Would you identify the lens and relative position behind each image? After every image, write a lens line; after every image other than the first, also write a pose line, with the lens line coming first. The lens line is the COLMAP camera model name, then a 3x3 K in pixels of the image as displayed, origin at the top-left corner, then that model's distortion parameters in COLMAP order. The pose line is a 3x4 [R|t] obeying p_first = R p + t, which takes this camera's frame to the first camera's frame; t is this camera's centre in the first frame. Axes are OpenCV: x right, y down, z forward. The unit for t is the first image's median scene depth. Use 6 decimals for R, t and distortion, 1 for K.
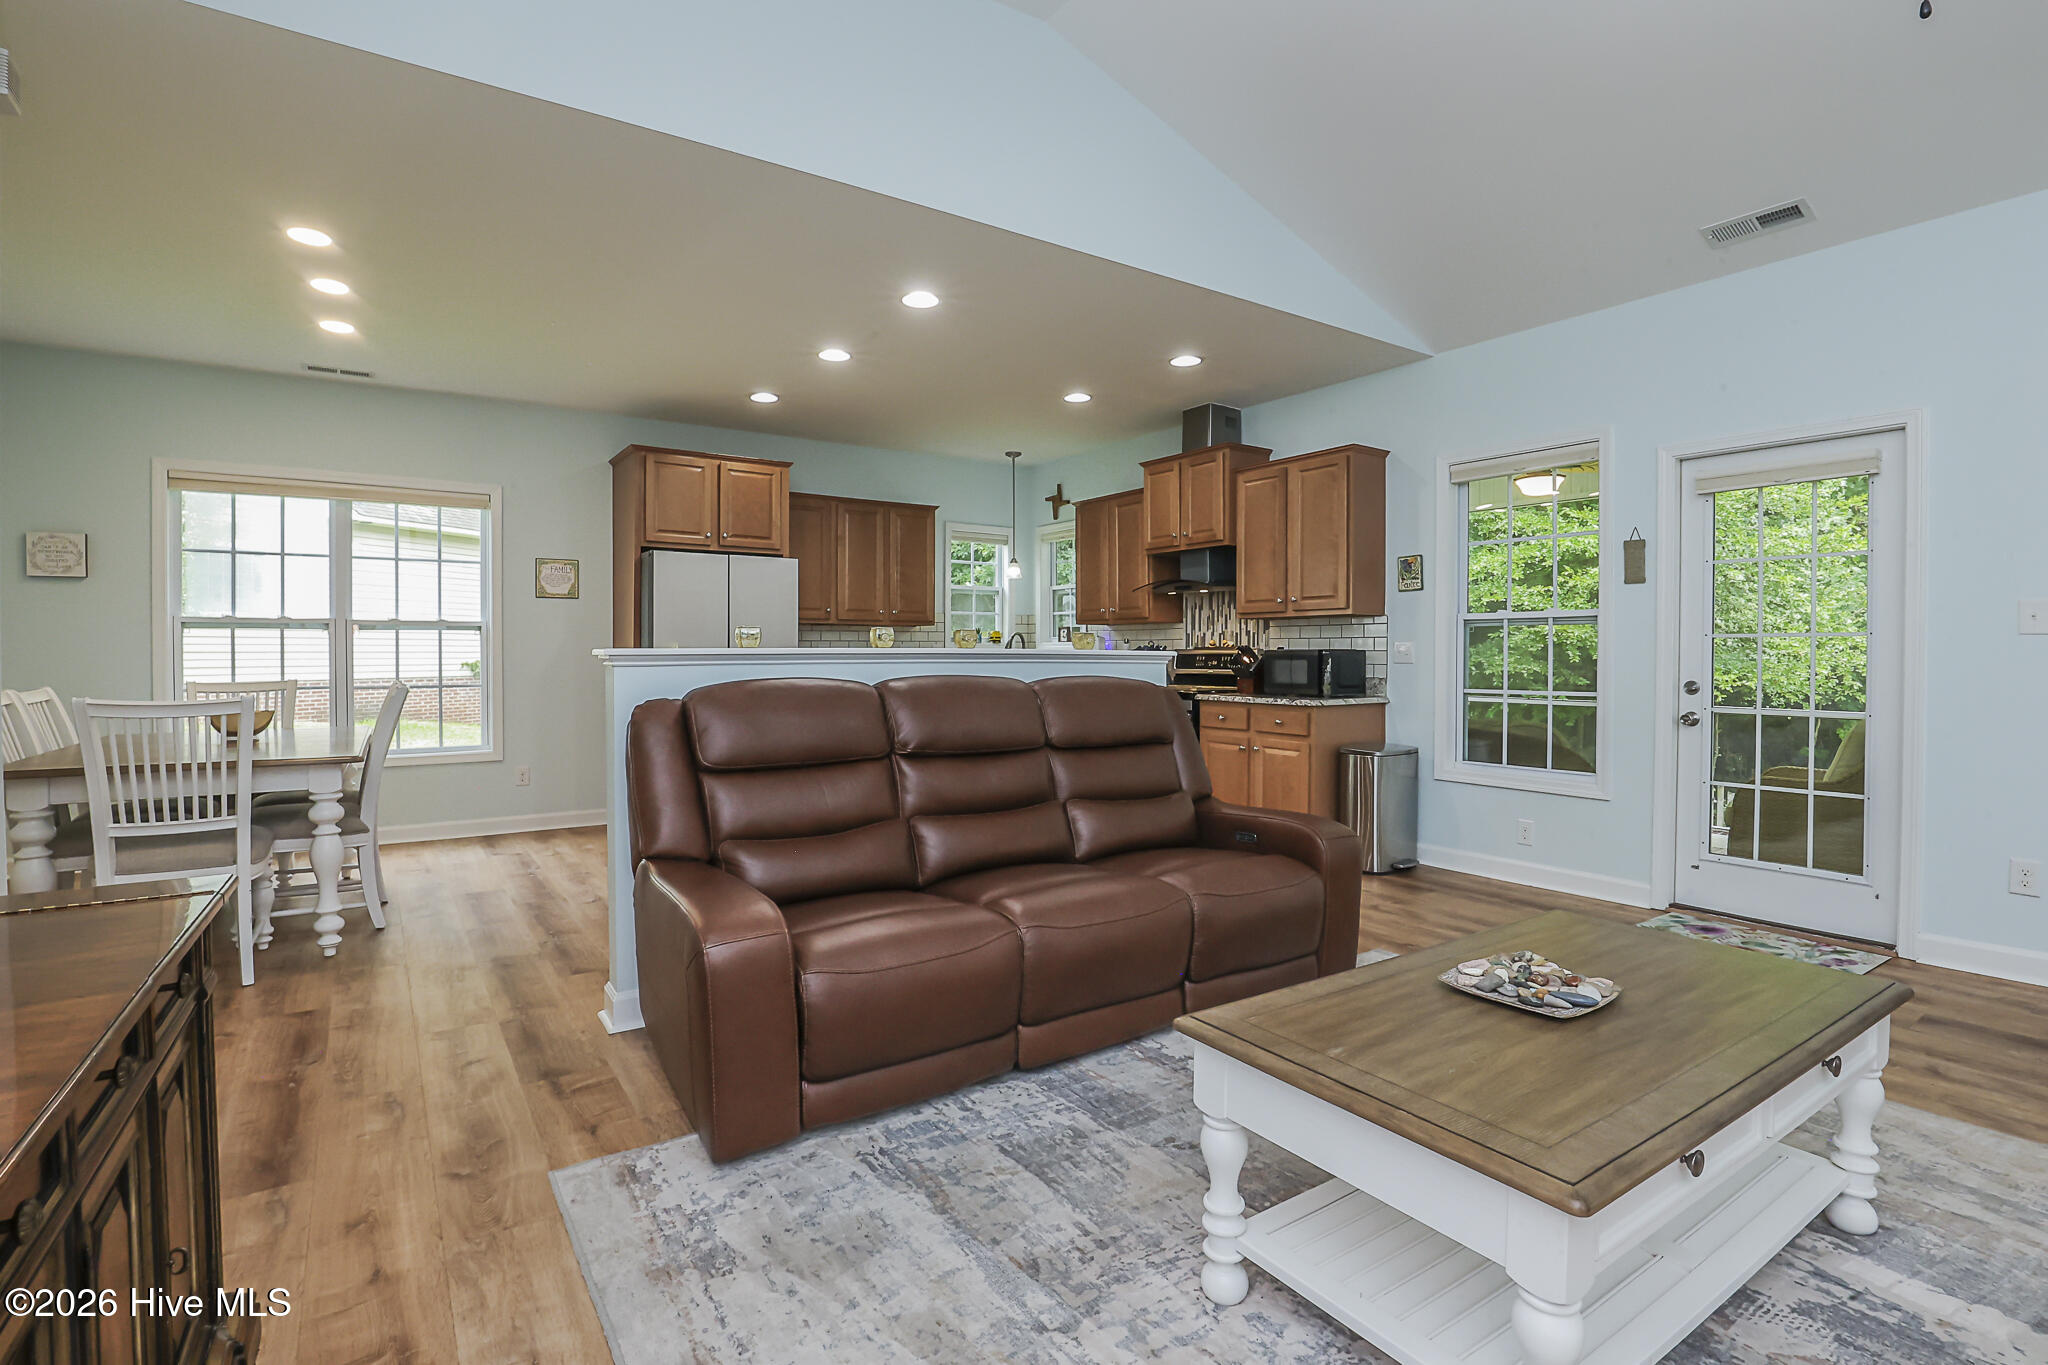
lens RADIAL K [[936.8, 0, 1036.1], [0, 936.8, 667.3], [0, 0, 1]] dist [-0.040385, 0.008065]
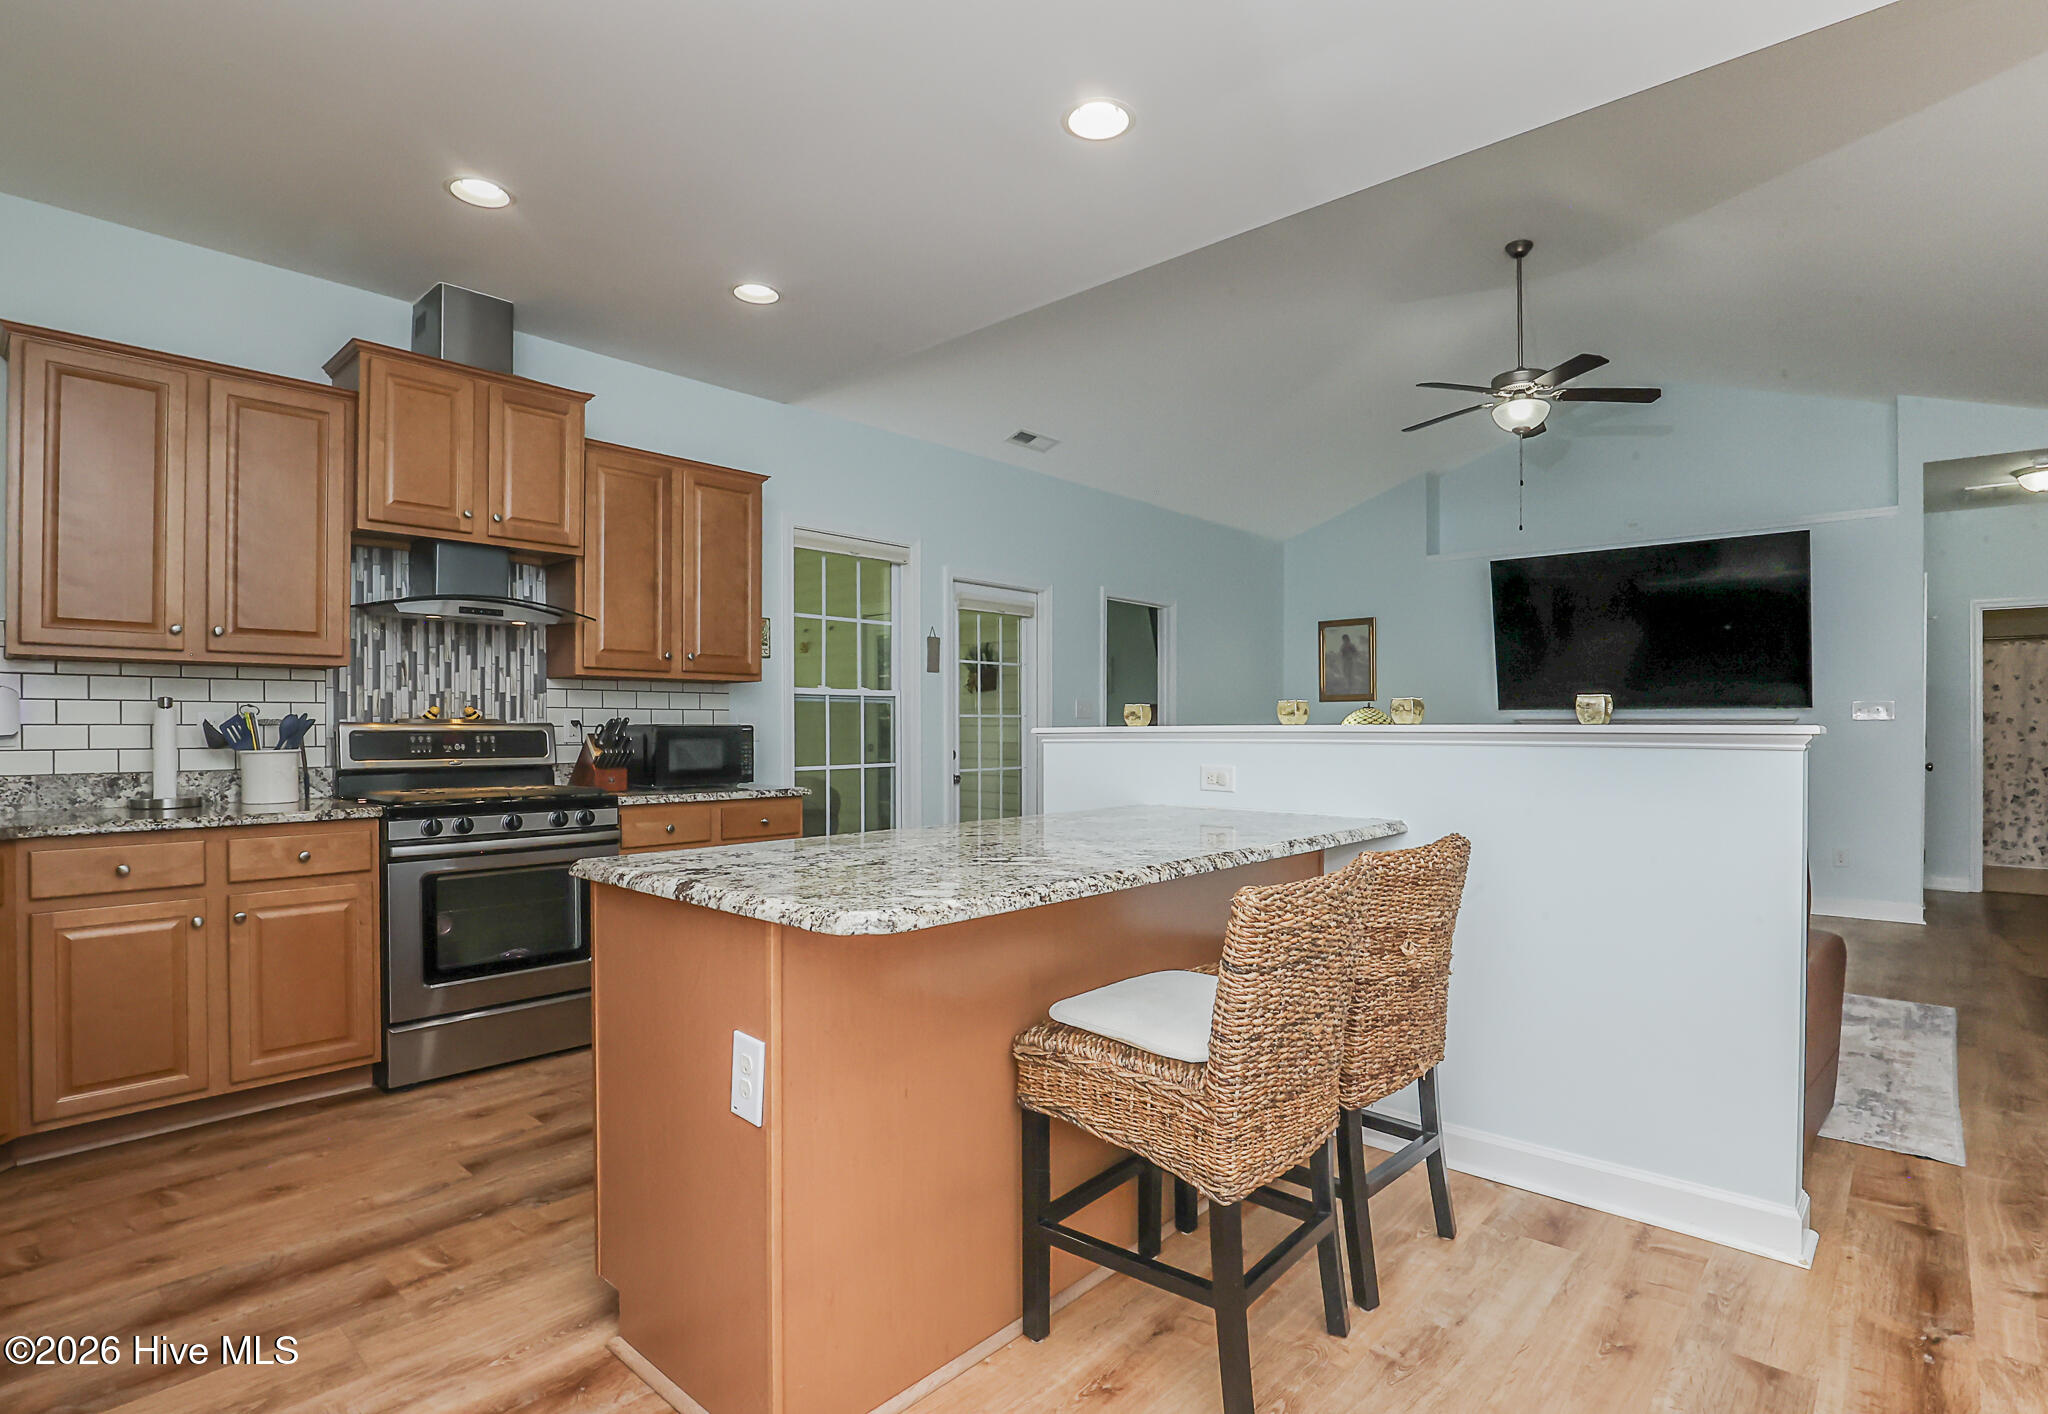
lens RADIAL K [[1032.6, 0, 1034.9], [0, 1032.6, 726.3], [0, 0, 1]] dist [-0.027658, 0.000624]
pose [[-0.224595, 0.000726, 0.974452, -0.744989], [0.015569, 0.999875, 0.002843, -0.020380], [-0.974328, 0.015810, -0.224579, 1.197178]]
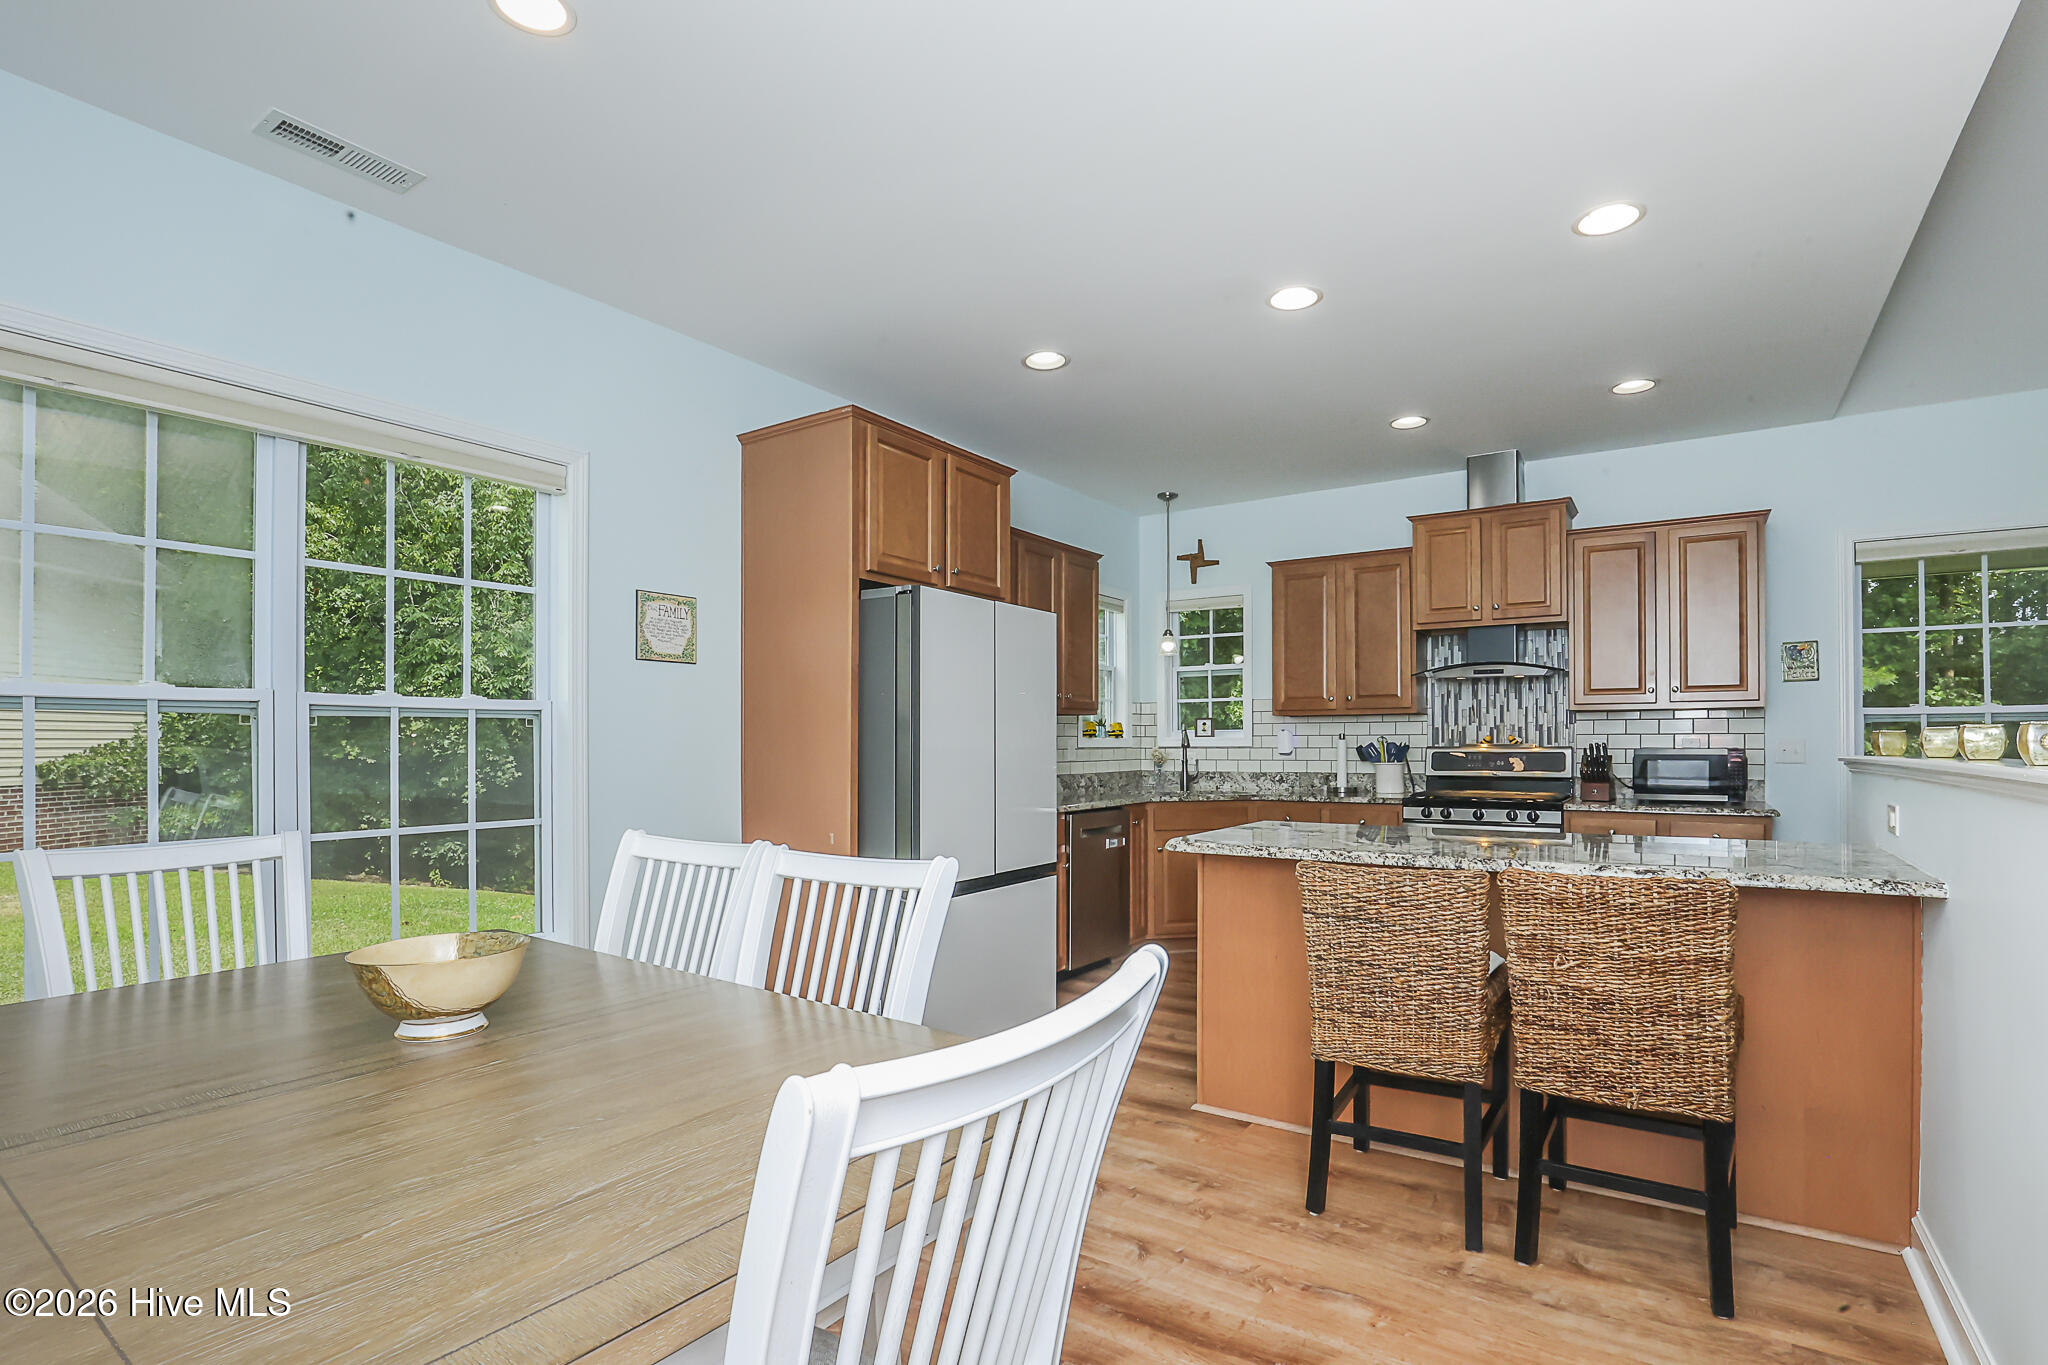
lens RADIAL K [[951.3, 0, 1096.1], [0, 951.3, 733.7], [0, 0, 1]] dist [-0.021241, 0.000494]
pose [[0.909929, 0.000985, 0.414762, -0.736240], [0.009512, 0.999685, -0.023243, -0.022043], [-0.414654, 0.025095, 0.909633, 0.565754]]
